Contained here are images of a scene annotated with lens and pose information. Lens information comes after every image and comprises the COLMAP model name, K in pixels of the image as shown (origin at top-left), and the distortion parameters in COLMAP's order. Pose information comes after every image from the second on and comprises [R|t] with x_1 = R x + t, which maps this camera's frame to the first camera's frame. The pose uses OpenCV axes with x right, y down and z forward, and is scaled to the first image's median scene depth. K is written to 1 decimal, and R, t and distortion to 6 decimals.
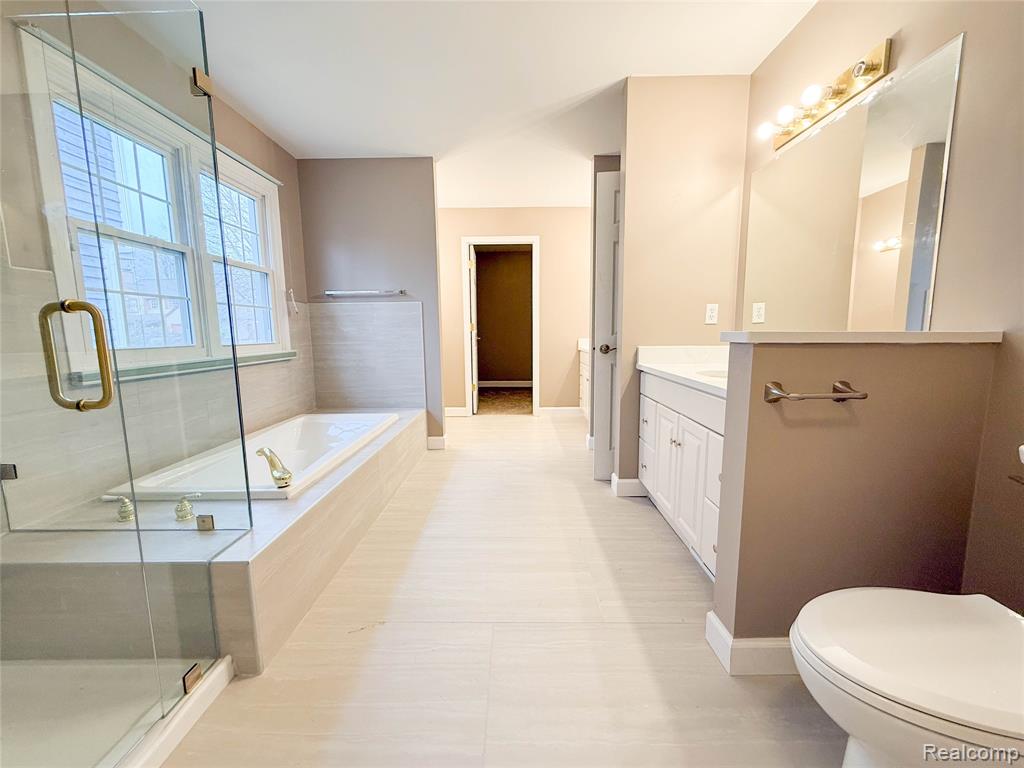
lens RADIAL K [[410.1, 0, 512.6], [0, 410.1, 383.6], [0, 0, 1]] dist [0.002860, 0.000325]
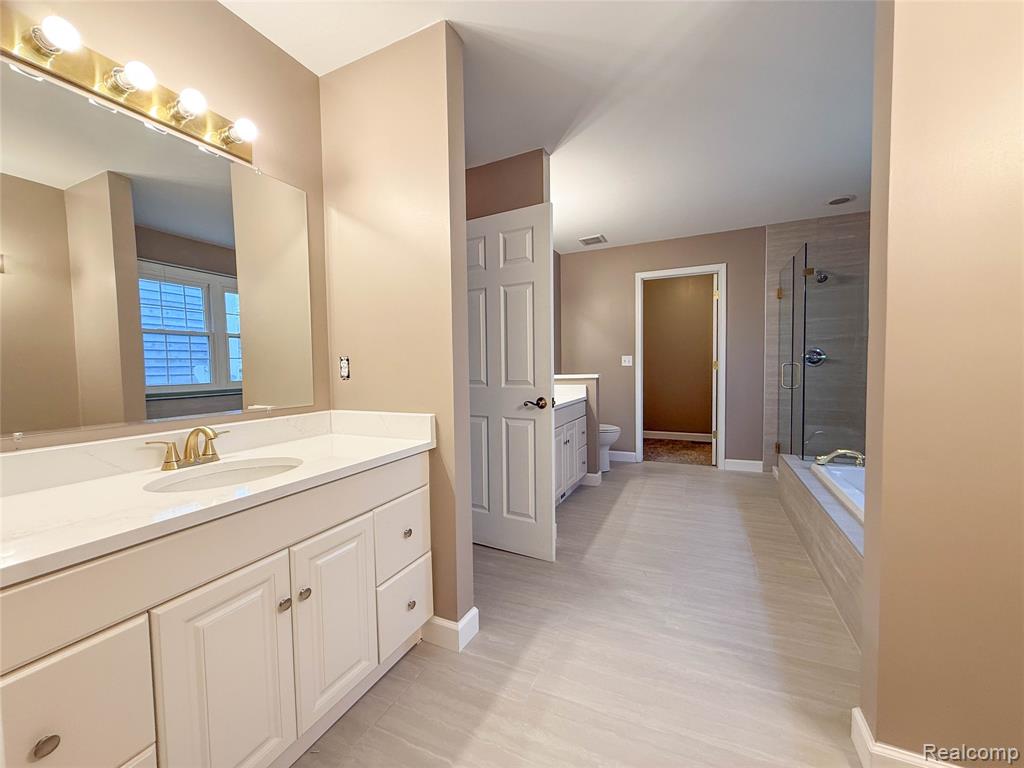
lens RADIAL K [[410.1, 0, 515.2], [0, 410.1, 384.6], [0, 0, 1]] dist [0.002860, 0.000325]
pose [[-0.914641, 0.013035, 0.404058, -0.084722], [0.084554, 0.983543, 0.159670, -0.324742], [-0.395327, 0.180205, -0.900690, 2.204833]]
